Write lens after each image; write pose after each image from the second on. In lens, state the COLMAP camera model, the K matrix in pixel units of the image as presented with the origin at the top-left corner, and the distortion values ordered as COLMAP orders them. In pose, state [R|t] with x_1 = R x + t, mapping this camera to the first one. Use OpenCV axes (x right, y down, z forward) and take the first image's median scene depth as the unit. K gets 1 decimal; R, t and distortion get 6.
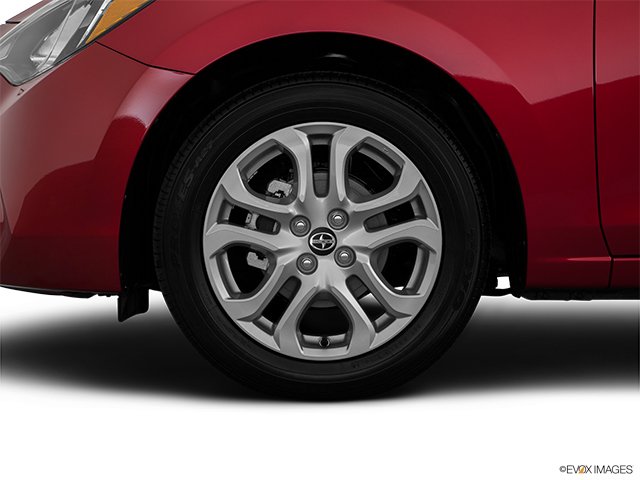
lens RADIAL K [[1080.1, 0, 318.3], [0, 1080.1, 240.3], [0, 0, 1]] dist [0.072223, 0.000000]
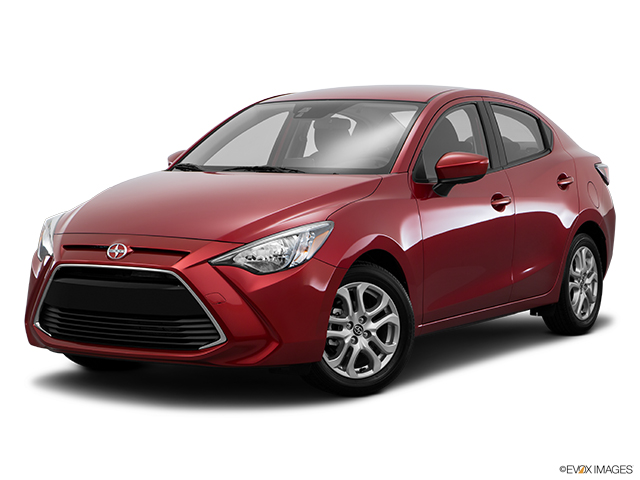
lens RADIAL K [[1335.2, 0, 318.1], [0, 1335.2, 239.8], [0, 0, 1]] dist [0.172942, 0.000000]
pose [[0.836855, -0.151551, 0.526028, -1.652187], [0.135467, 0.988360, 0.069238, -0.427732], [-0.530398, 0.013317, 0.847644, -1.548398]]
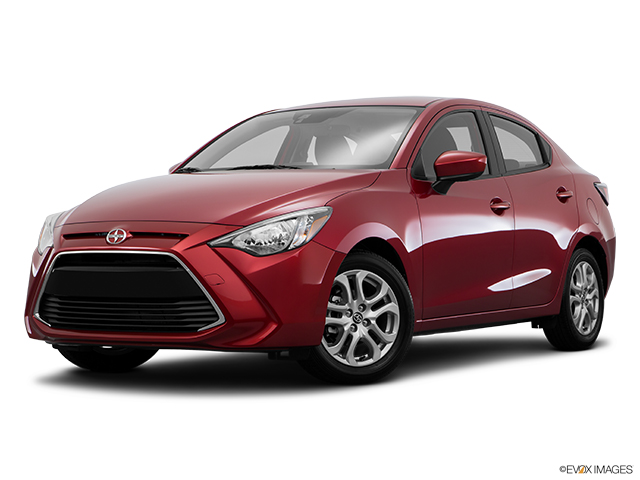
lens RADIAL K [[1335.2, 0, 321.1], [0, 1335.2, 246.1], [0, 0, 1]] dist [0.172942, 0.000000]
pose [[0.837125, -0.122096, 0.533211, -1.677036], [0.140501, 0.990062, 0.006124, -0.192233], [-0.528660, 0.069790, 0.845960, -1.554109]]
